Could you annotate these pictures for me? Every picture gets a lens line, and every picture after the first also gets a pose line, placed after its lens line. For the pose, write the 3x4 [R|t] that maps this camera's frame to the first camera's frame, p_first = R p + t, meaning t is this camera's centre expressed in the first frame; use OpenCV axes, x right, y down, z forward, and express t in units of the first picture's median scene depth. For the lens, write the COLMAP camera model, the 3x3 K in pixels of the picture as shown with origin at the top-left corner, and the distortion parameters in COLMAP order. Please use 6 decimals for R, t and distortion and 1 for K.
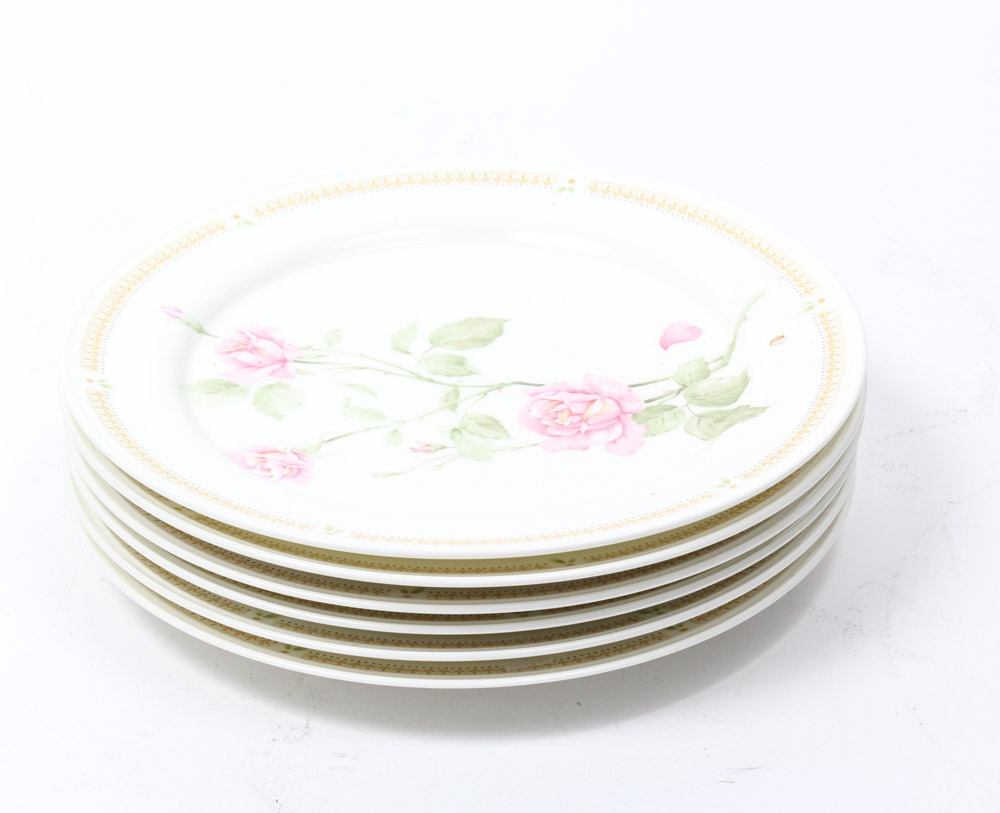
lens RADIAL K [[2928.0, 0, 496.2], [0, 2928.0, 407.5], [0, 0, 1]] dist [-0.080034, 0.000000]
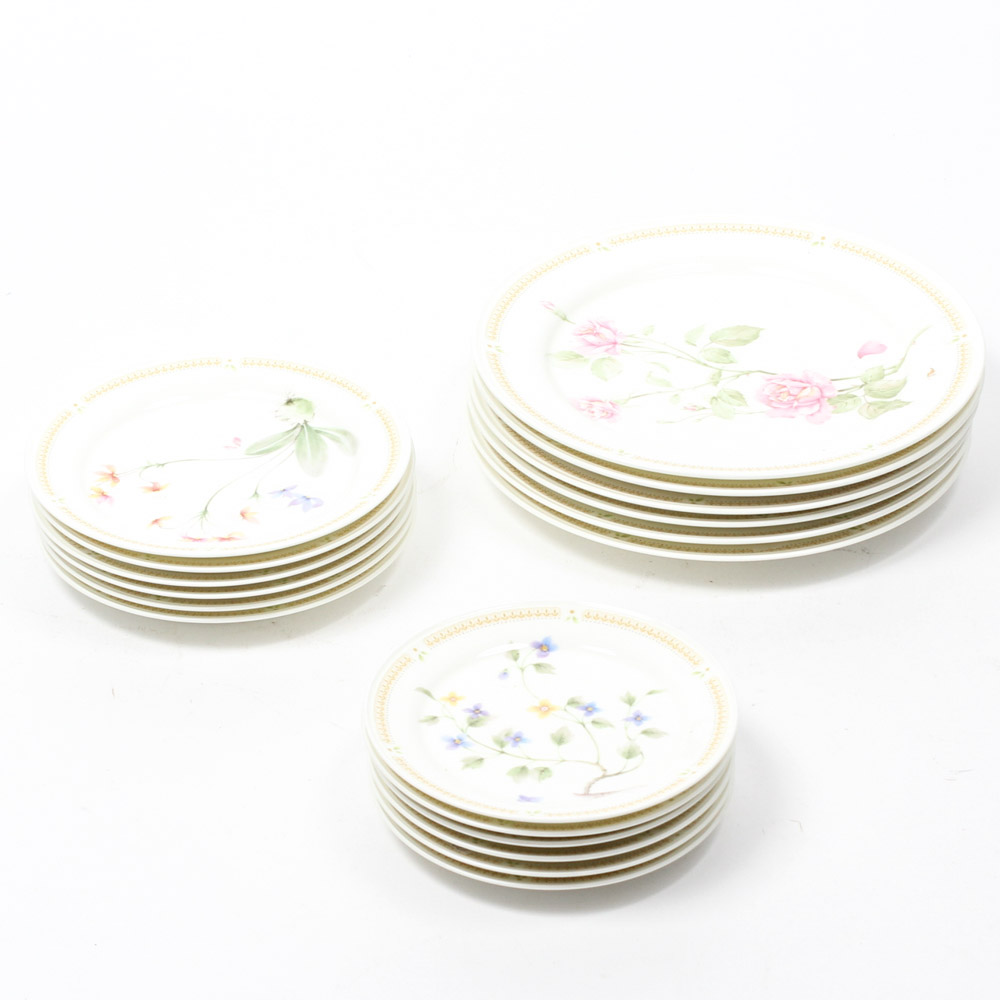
lens RADIAL K [[3125.7, 0, 500.5], [0, 3125.7, 499.9], [0, 0, 1]] dist [-0.091530, 0.000000]
pose [[0.983676, 0.097410, -0.151303, 0.131511], [-0.089046, 0.994150, 0.061124, -0.030051], [0.156372, -0.046653, 0.986596, -0.678112]]
